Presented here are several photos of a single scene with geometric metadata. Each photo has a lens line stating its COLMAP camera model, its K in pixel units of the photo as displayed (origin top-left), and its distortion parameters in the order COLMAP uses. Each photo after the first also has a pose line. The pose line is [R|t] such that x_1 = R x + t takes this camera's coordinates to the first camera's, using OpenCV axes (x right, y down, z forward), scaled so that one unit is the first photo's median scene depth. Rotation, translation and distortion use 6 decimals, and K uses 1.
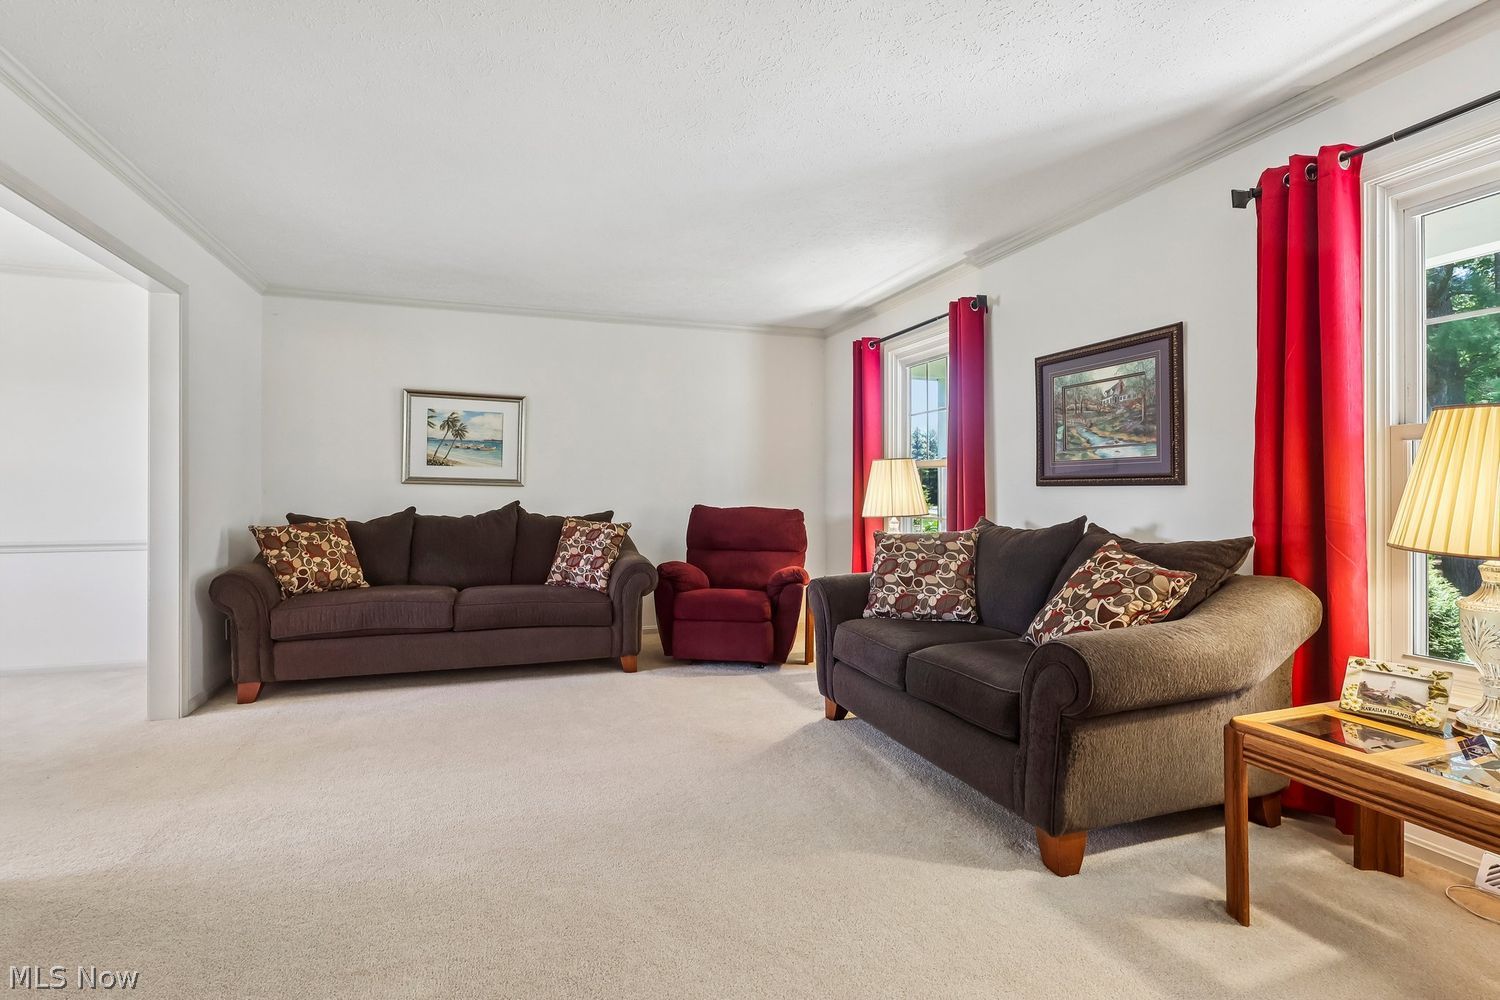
lens RADIAL K [[703.6, 0, 740.9], [0, 703.6, 493.8], [0, 0, 1]] dist [-0.004615, -0.000446]
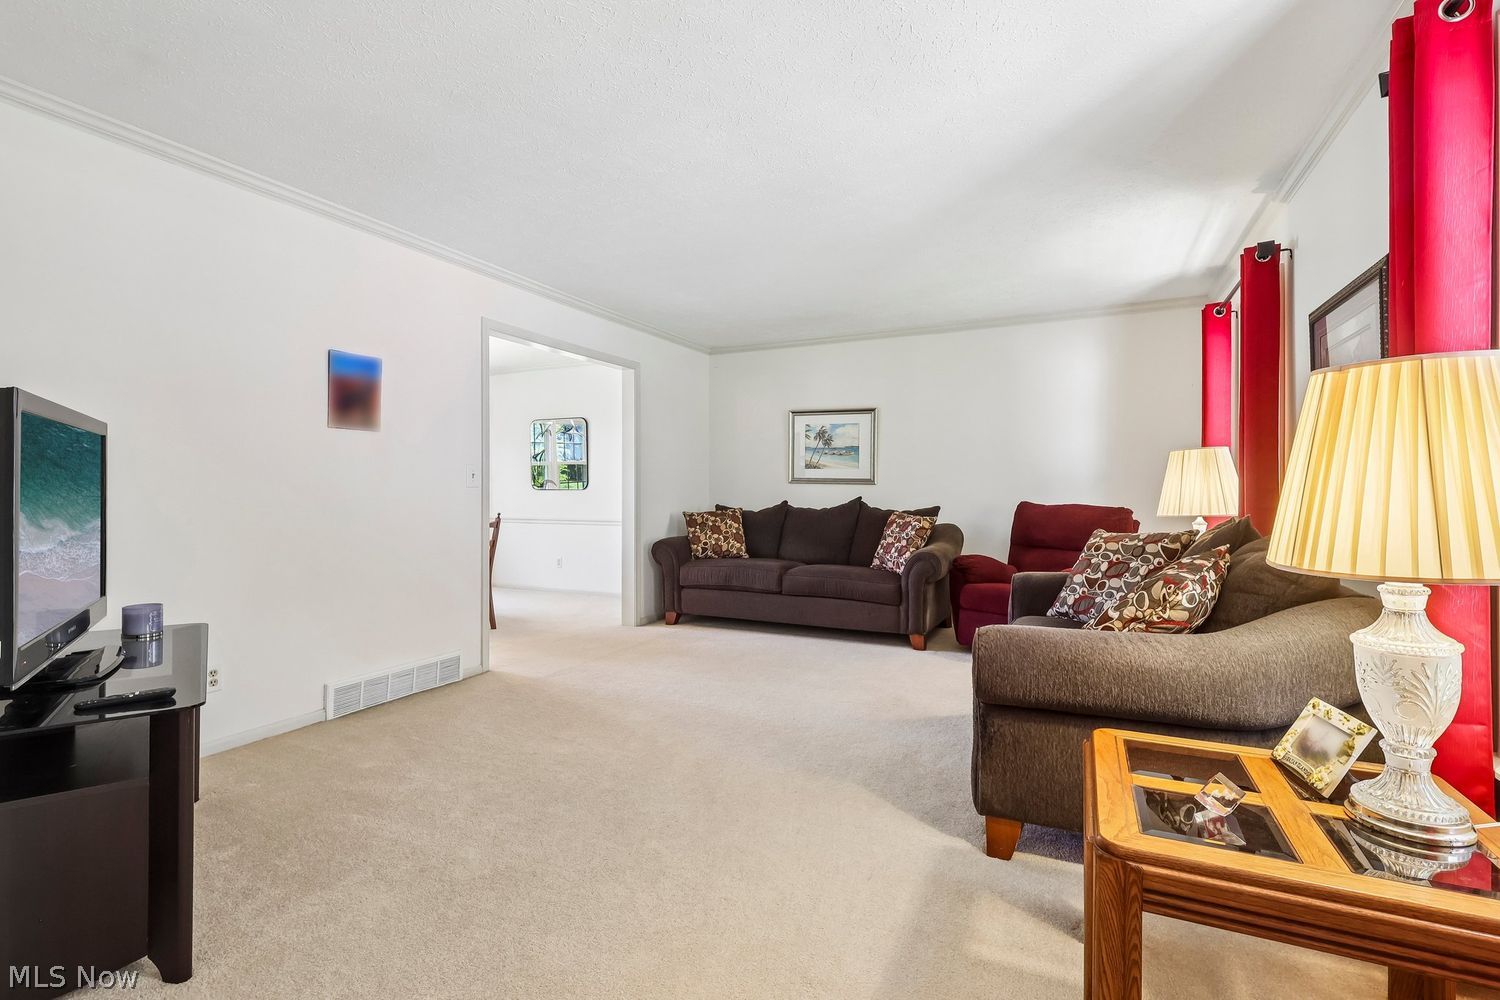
lens RADIAL K [[704.7, 0, 718.7], [0, 704.7, 493.1], [0, 0, 1]] dist [-0.001158, -0.000156]
pose [[0.691531, 0.000975, -0.722346, 0.478936], [-0.000013, 0.999999, 0.001338, 0.003045], [0.722346, -0.000916, 0.691531, -0.005577]]
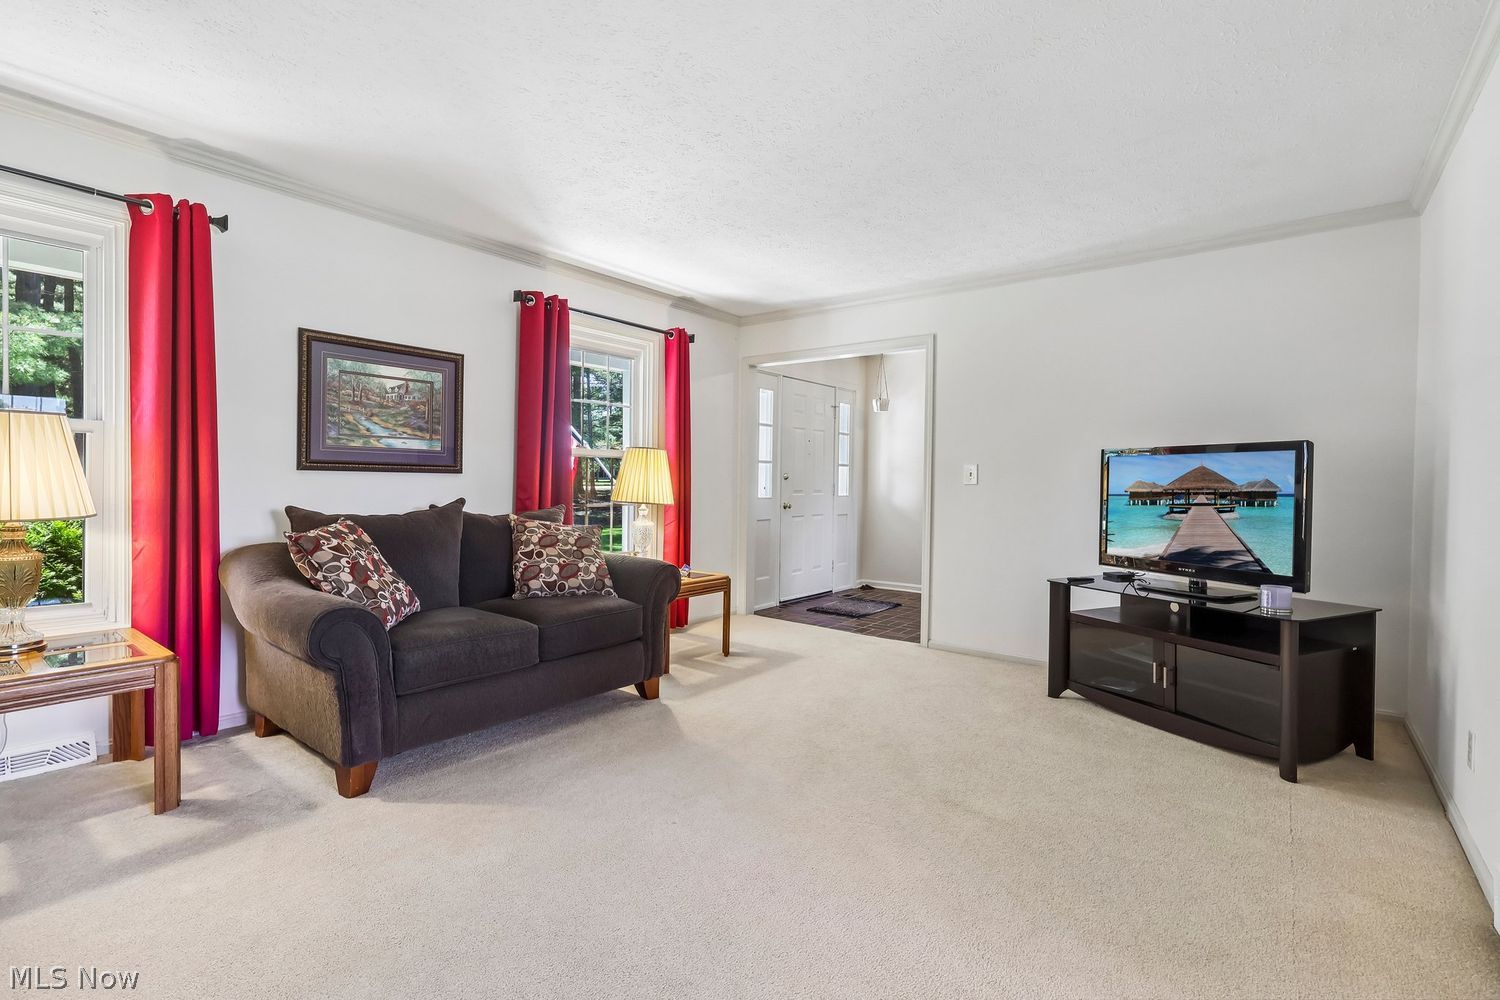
lens RADIAL K [[703.6, 0, 740.9], [0, 703.6, 493.8], [0, 0, 1]] dist [-0.004615, -0.000446]
pose [[-0.538819, -0.016852, 0.842253, -0.584735], [-0.007710, 0.999857, 0.015072, 0.001634], [-0.842386, 0.001627, -0.538871, 0.913001]]
